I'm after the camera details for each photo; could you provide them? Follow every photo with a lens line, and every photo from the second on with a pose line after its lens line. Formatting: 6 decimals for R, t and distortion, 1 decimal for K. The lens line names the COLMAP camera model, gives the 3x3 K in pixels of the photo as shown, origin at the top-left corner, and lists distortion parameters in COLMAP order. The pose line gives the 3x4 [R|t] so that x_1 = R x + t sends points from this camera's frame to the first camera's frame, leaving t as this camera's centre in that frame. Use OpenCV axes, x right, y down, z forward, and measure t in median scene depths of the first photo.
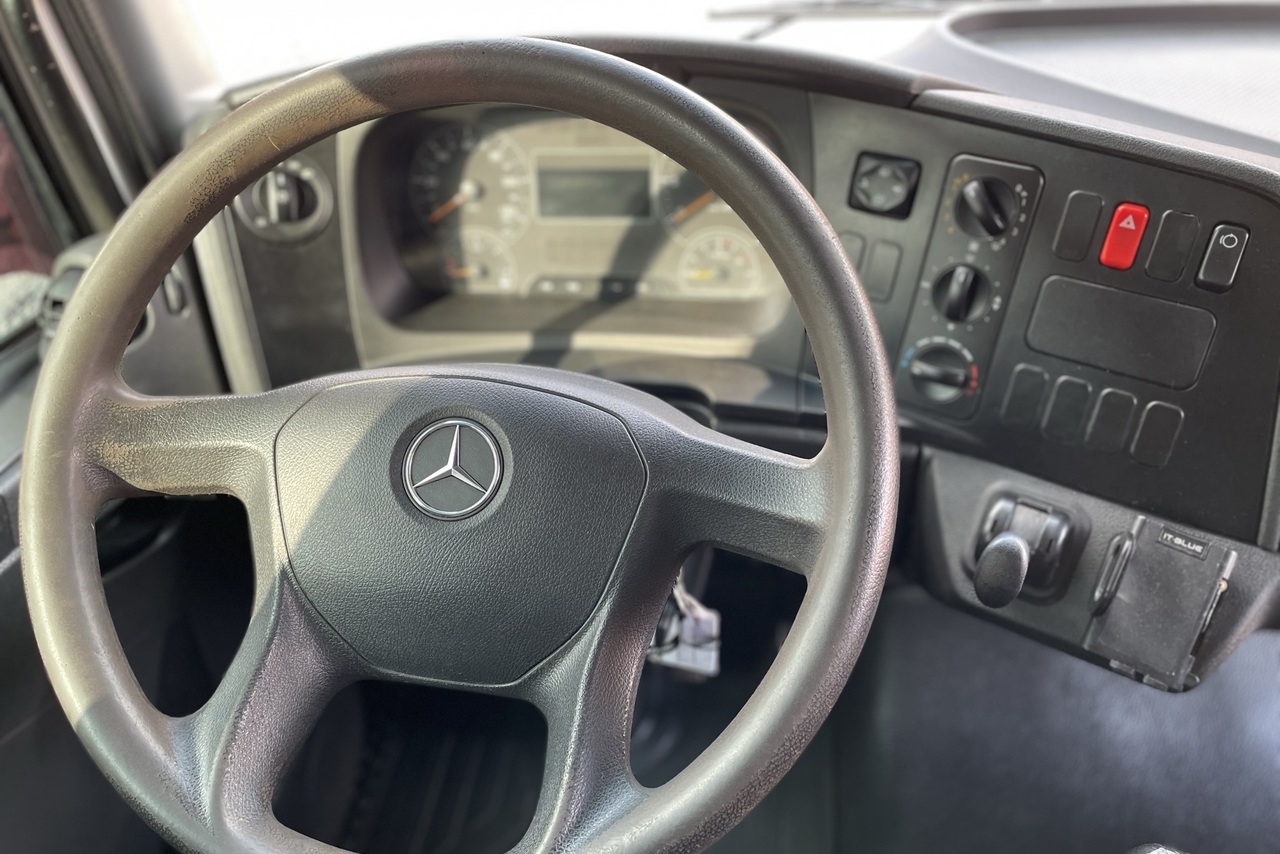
lens RADIAL K [[990.4, 0, 640.0], [0, 990.4, 427.0], [0, 0, 1]] dist [0.145157, -0.264813]
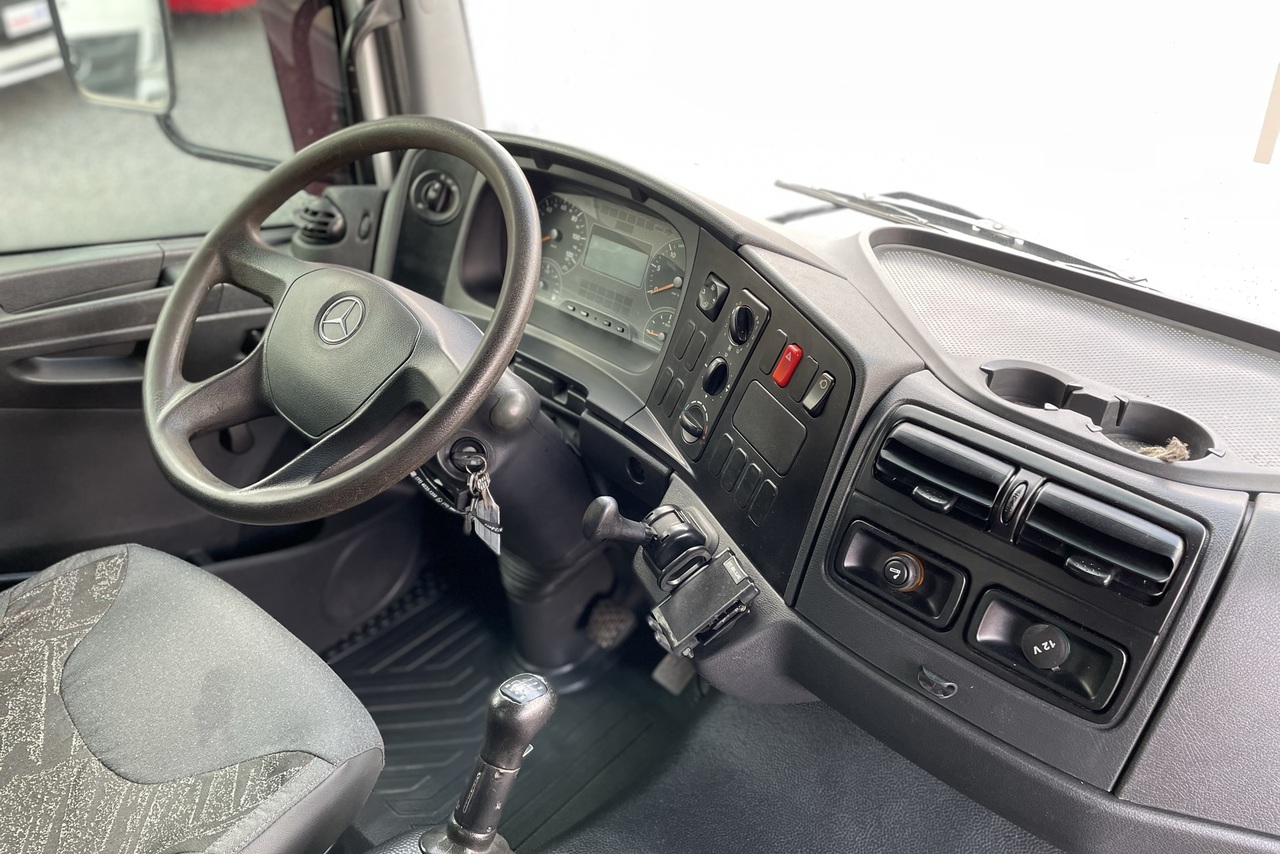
lens RADIAL K [[990.4, 0, 640.0], [0, 990.4, 427.0], [0, 0, 1]] dist [0.145157, -0.264813]
pose [[0.828240, 0.380392, -0.411485, 0.726966], [-0.431850, 0.901222, -0.036108, 0.031413], [0.357104, 0.207606, 0.910701, -0.309307]]
